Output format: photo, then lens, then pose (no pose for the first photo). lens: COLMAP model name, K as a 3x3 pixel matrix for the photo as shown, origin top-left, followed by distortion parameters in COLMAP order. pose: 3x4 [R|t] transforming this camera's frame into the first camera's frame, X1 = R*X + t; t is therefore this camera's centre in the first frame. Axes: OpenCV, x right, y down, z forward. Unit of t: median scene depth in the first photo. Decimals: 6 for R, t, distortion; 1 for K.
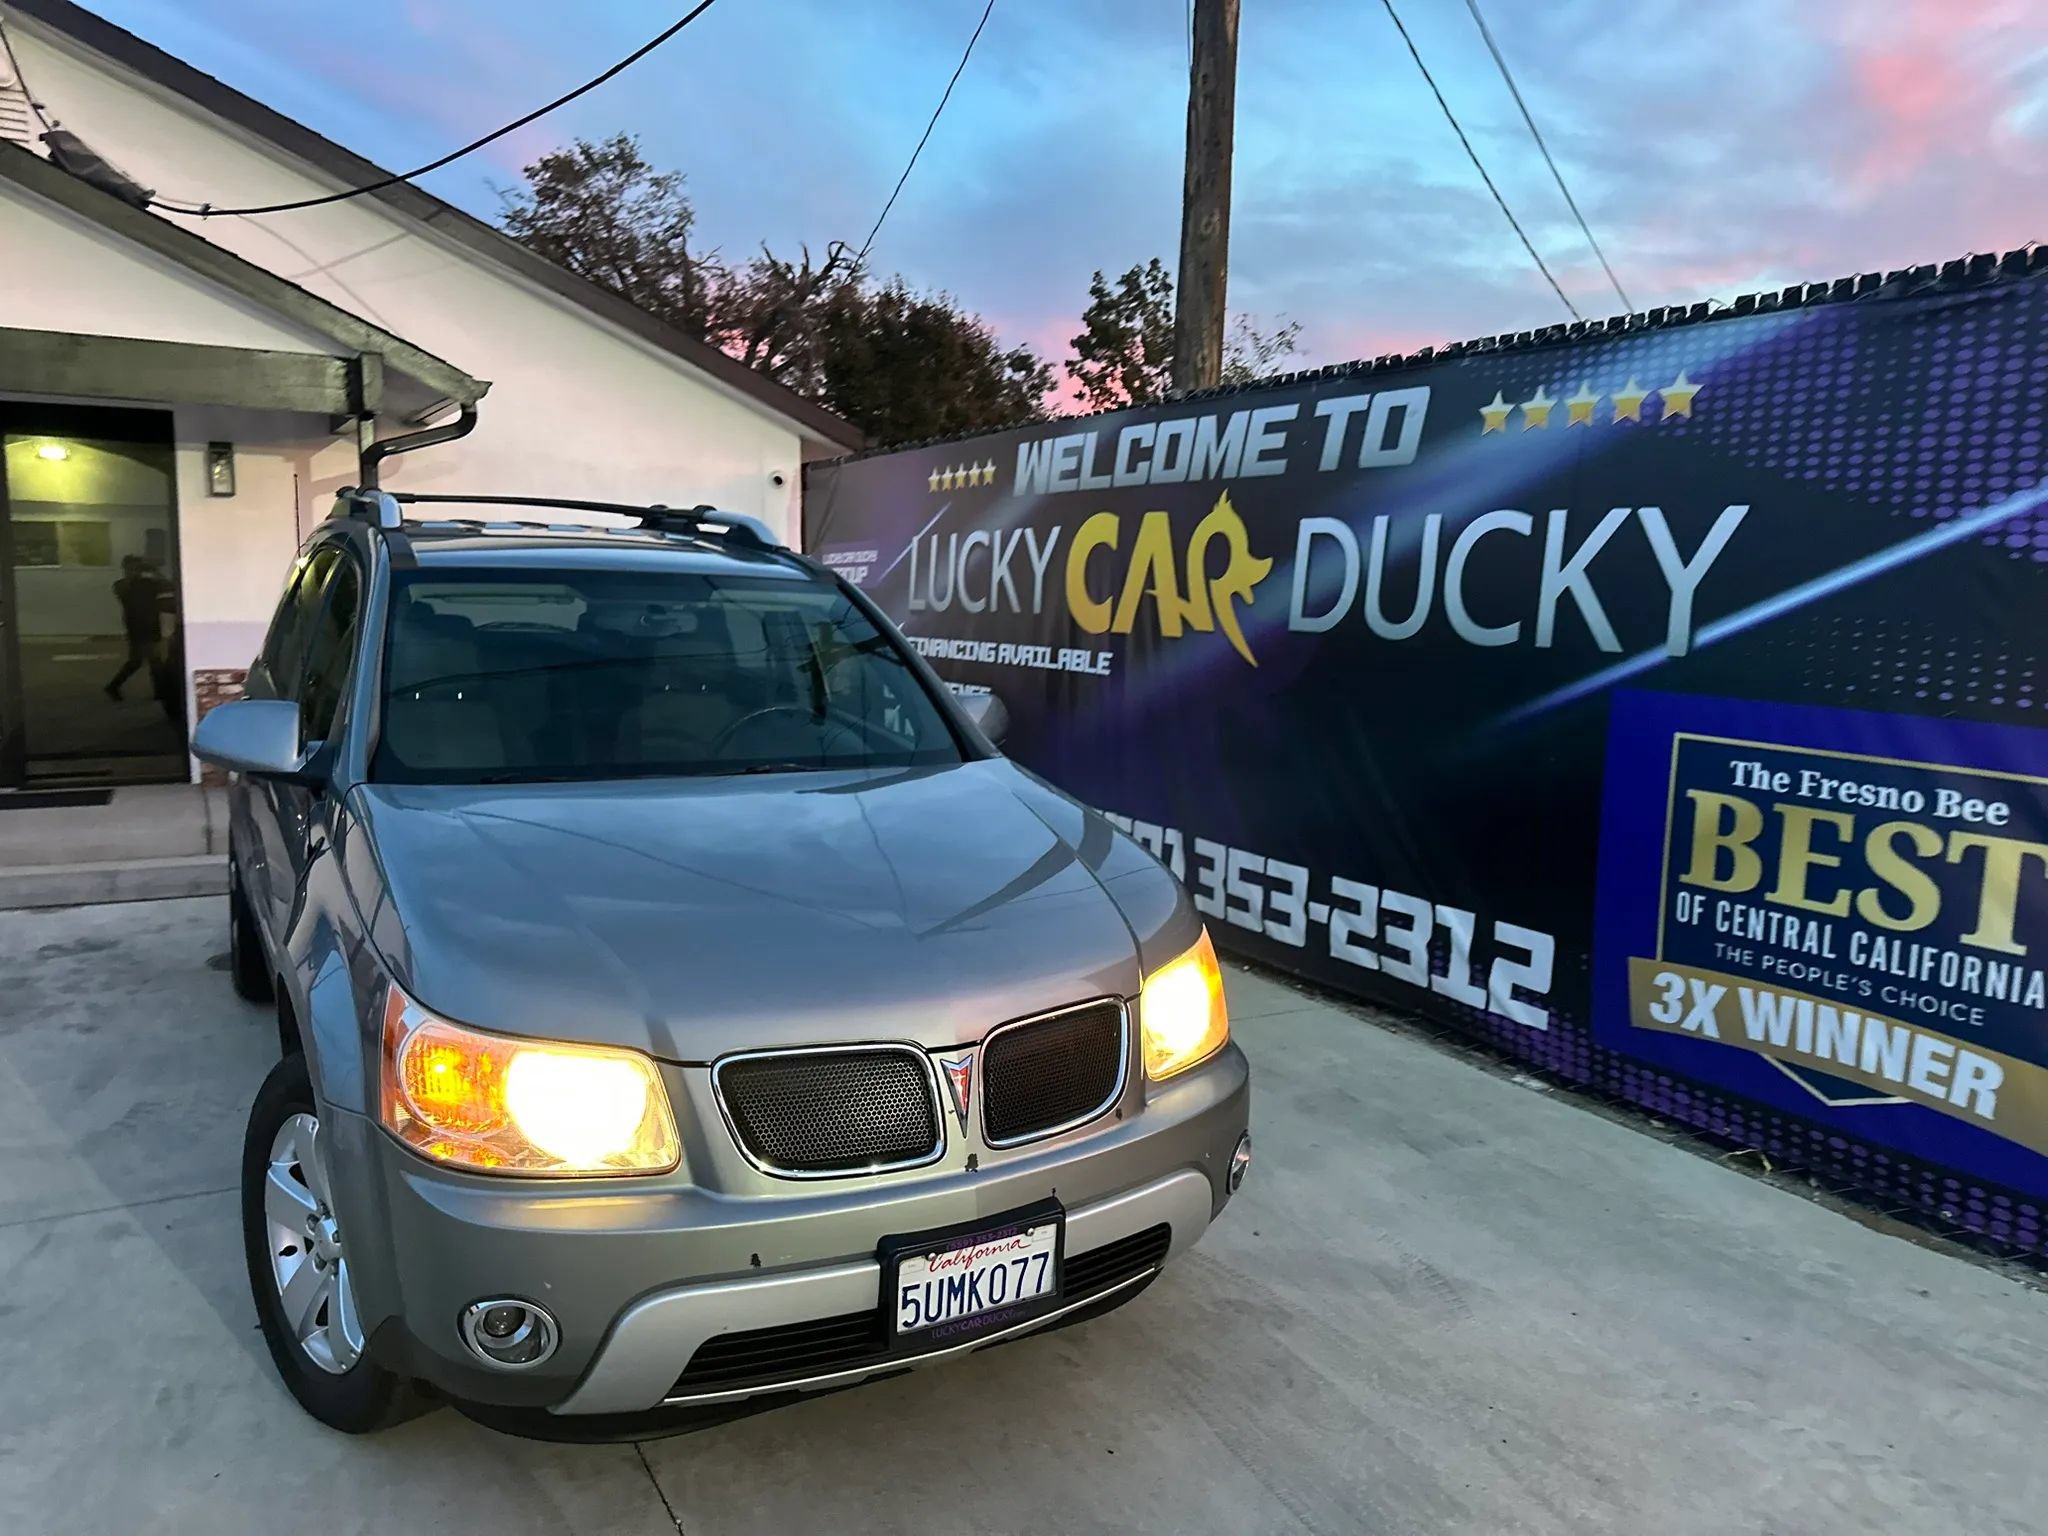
lens RADIAL K [[1419.6, 0, 1031.9], [0, 1419.6, 749.1], [0, 0, 1]] dist [0.070008, -0.098234]
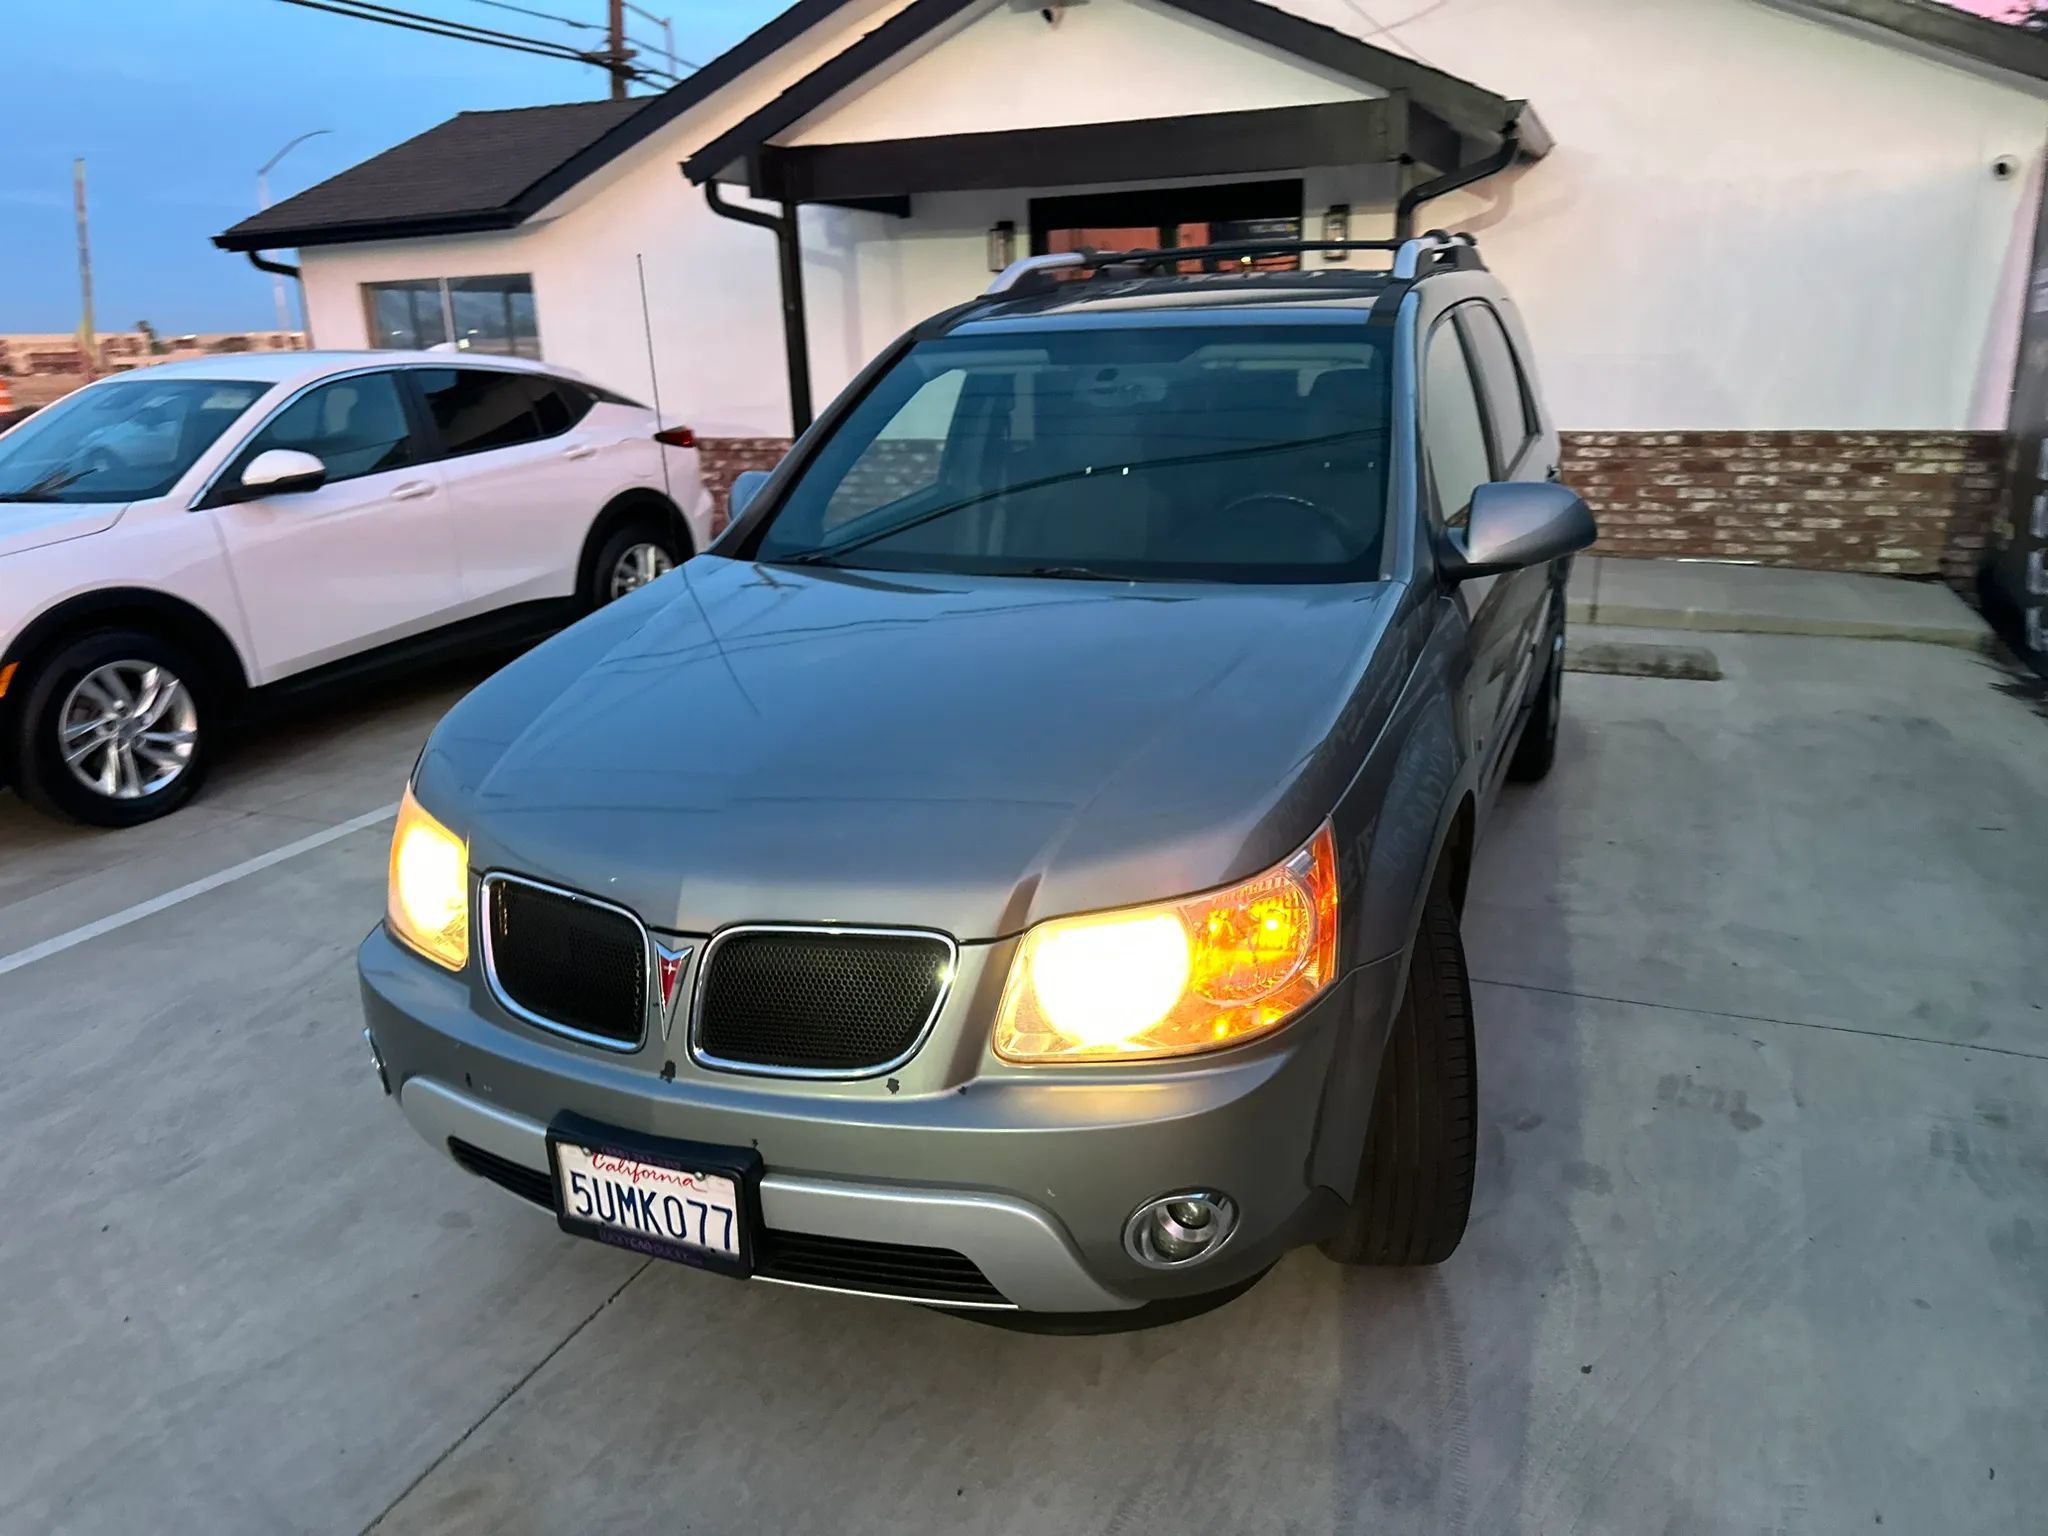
lens RADIAL K [[1428.6, 0, 1046.1], [0, 1428.6, 773.4], [0, 0, 1]] dist [0.035451, -0.055351]
pose [[0.610106, 0.191000, -0.768953, 0.382698], [-0.050012, 0.977857, 0.203209, -0.030550], [0.790740, -0.085522, 0.606149, 0.379694]]
